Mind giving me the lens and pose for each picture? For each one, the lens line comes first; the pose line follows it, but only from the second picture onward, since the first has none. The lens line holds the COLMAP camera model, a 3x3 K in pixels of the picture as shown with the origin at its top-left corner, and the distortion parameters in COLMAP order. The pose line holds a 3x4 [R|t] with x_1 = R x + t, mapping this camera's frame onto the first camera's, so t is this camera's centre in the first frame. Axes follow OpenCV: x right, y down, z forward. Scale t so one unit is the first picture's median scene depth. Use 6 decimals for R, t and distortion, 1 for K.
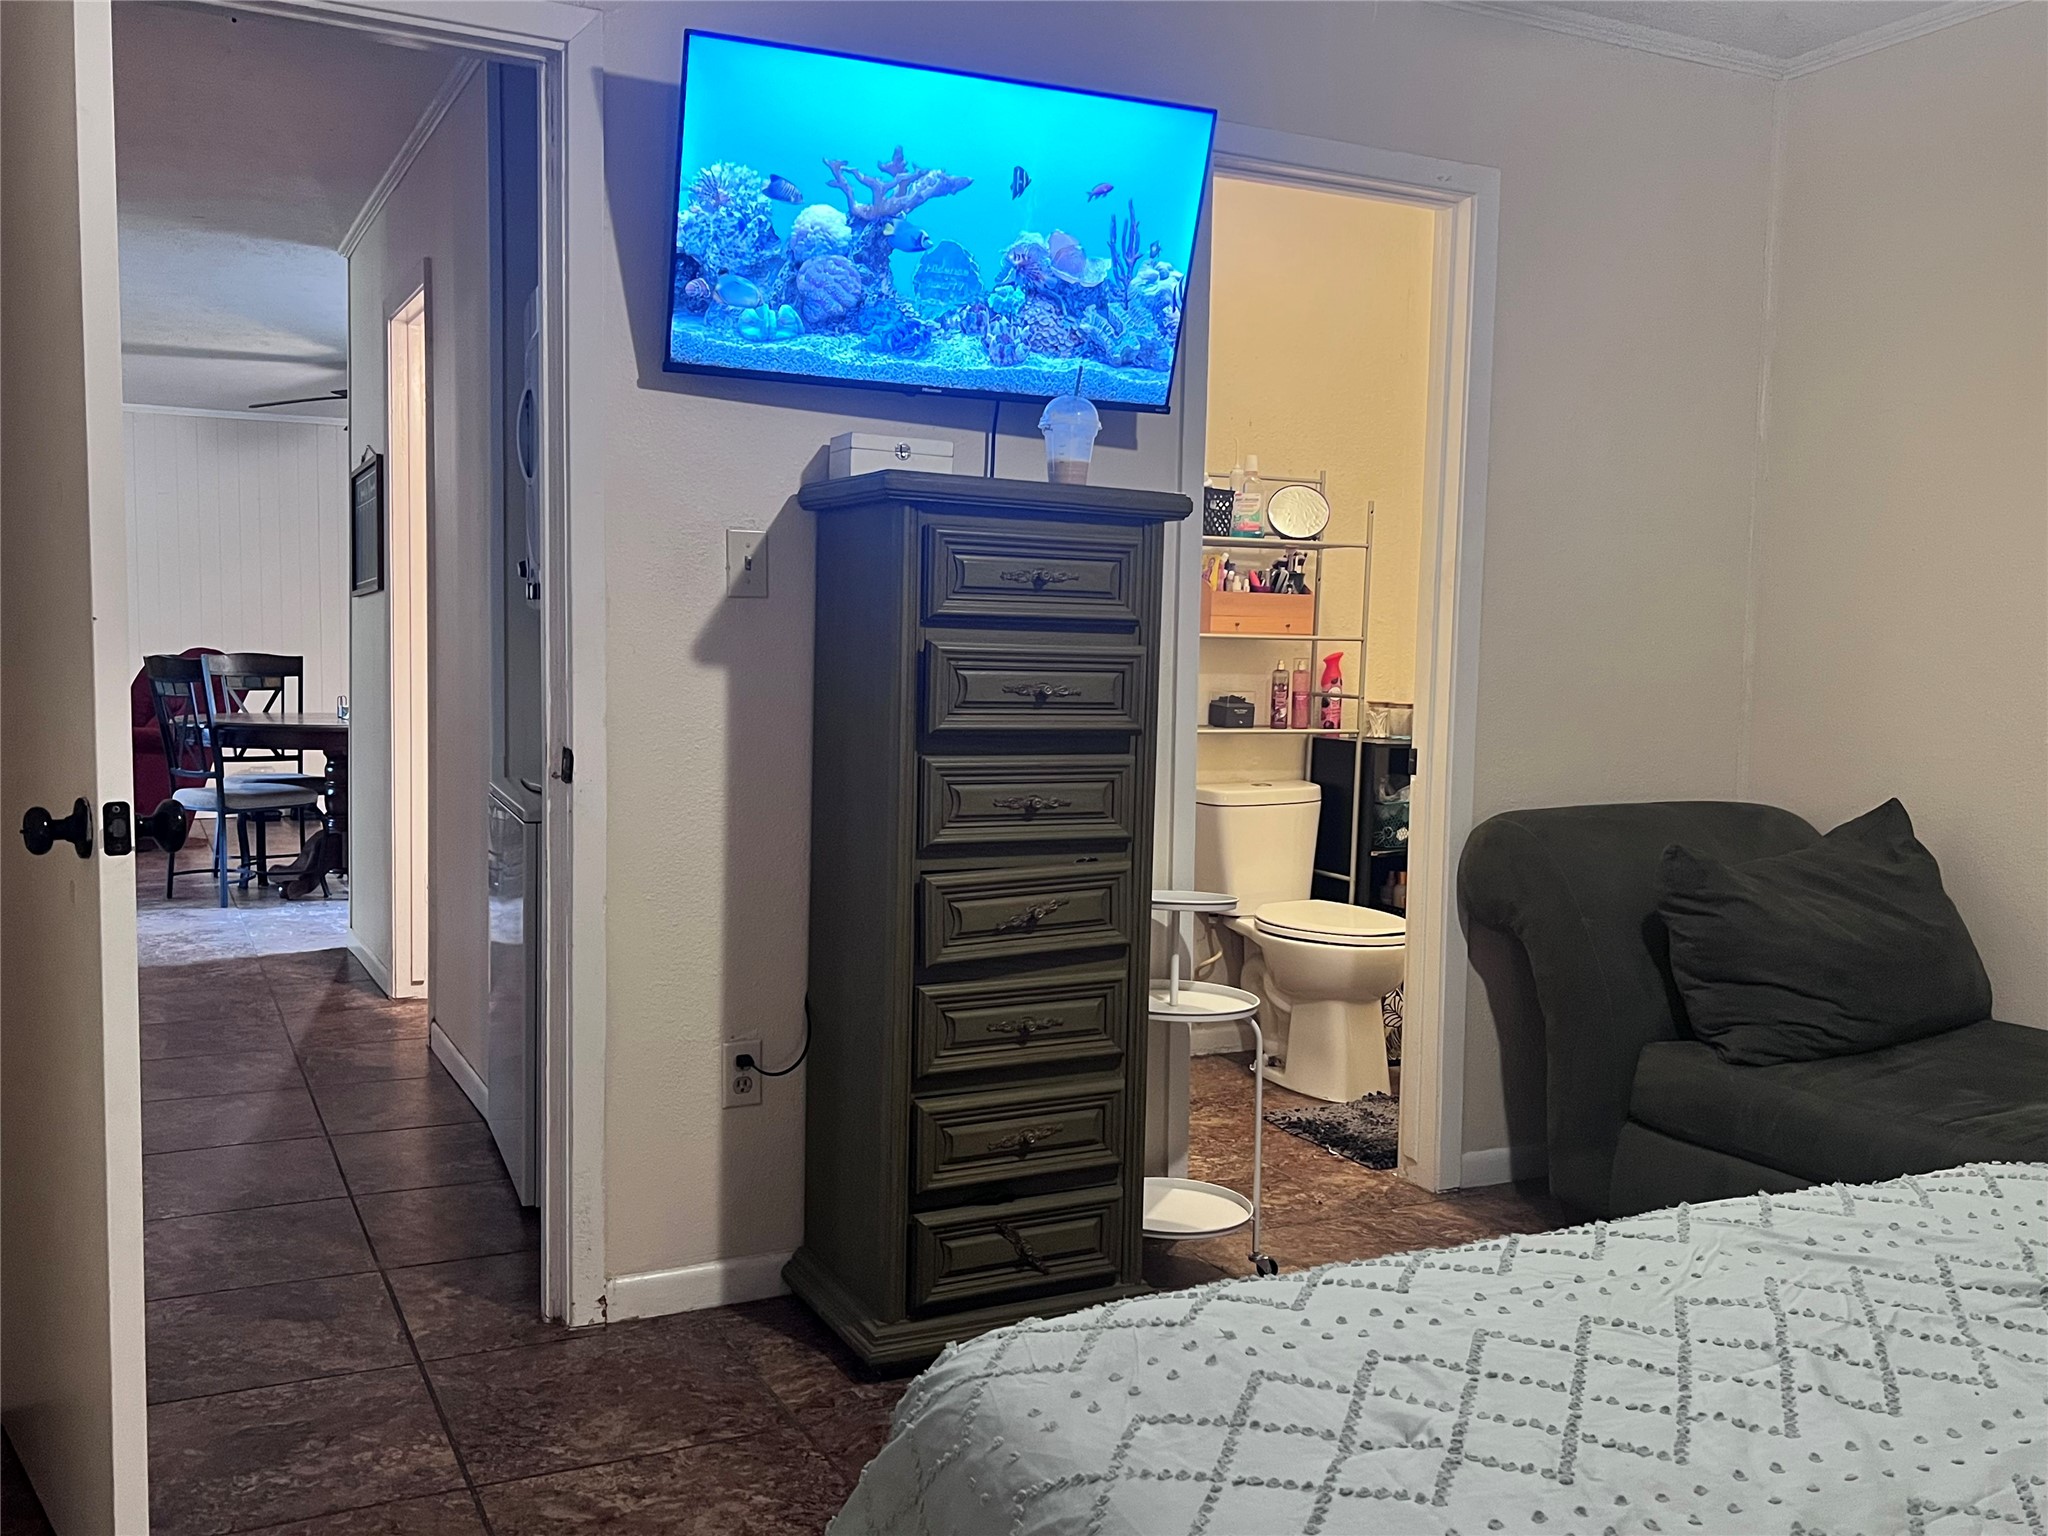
lens RADIAL K [[1772.4, 0, 1010.7], [0, 1772.4, 770.4], [0, 0, 1]] dist [0.036689, -0.033299]
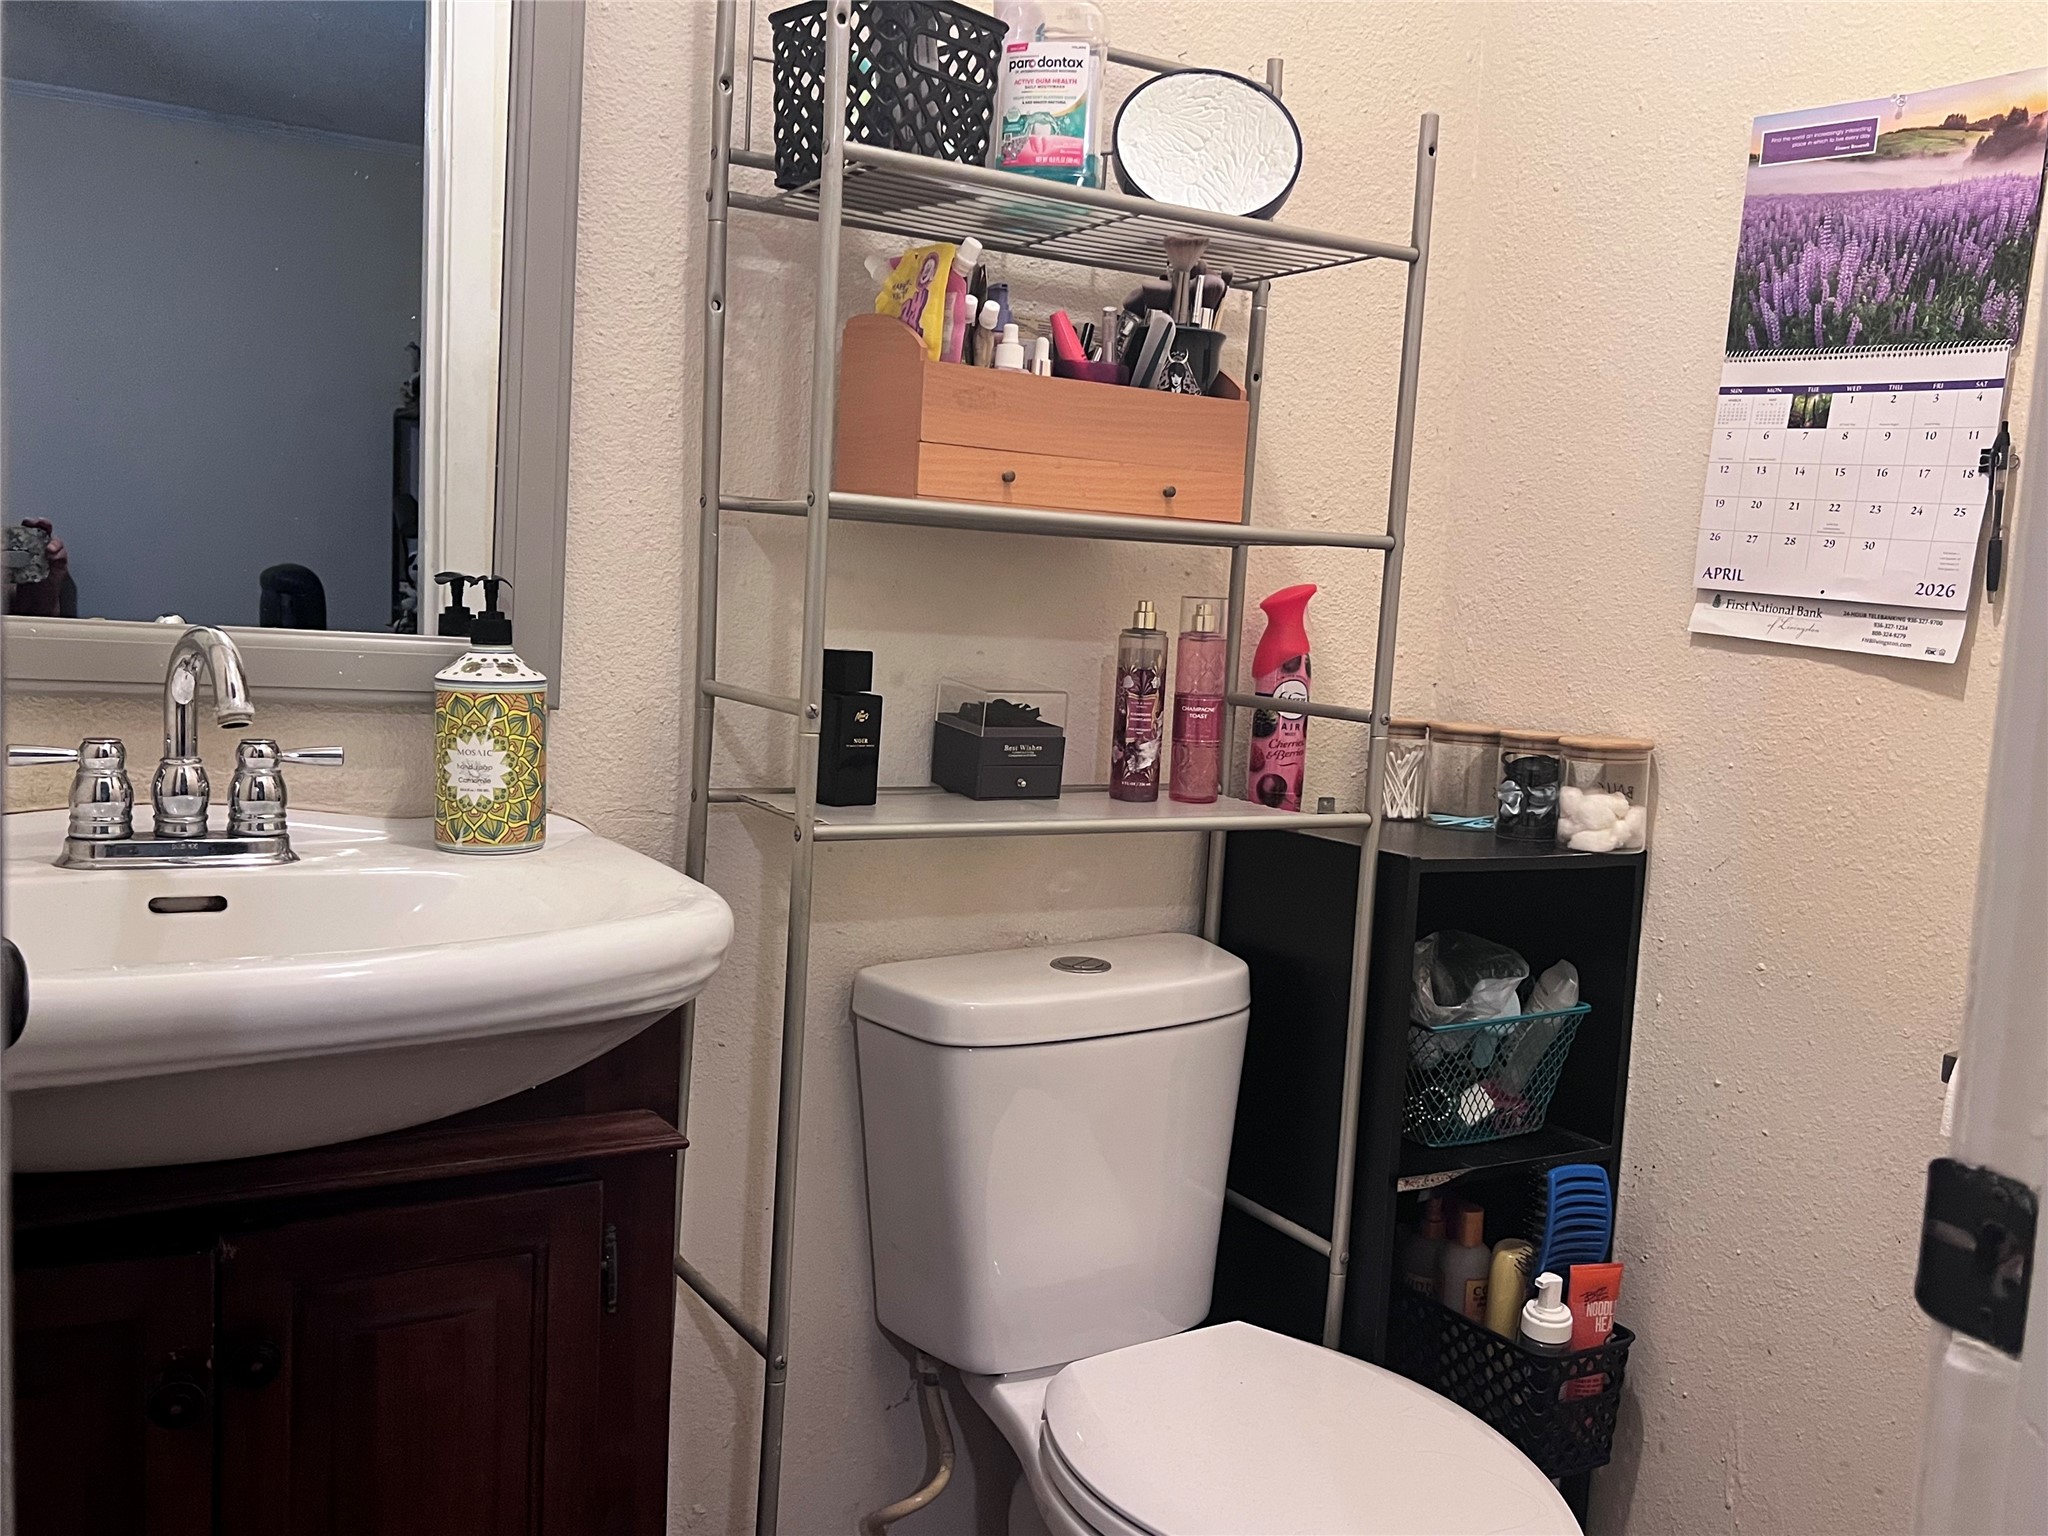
lens RADIAL K [[1772.4, 0, 1029.0], [0, 1772.4, 773.5], [0, 0, 1]] dist [0.036689, -0.033299]
pose [[0.995678, 0.018581, 0.090995, 0.100500], [-0.020611, 0.999558, 0.021422, -0.035939], [-0.090557, -0.023205, 0.995621, 0.666260]]
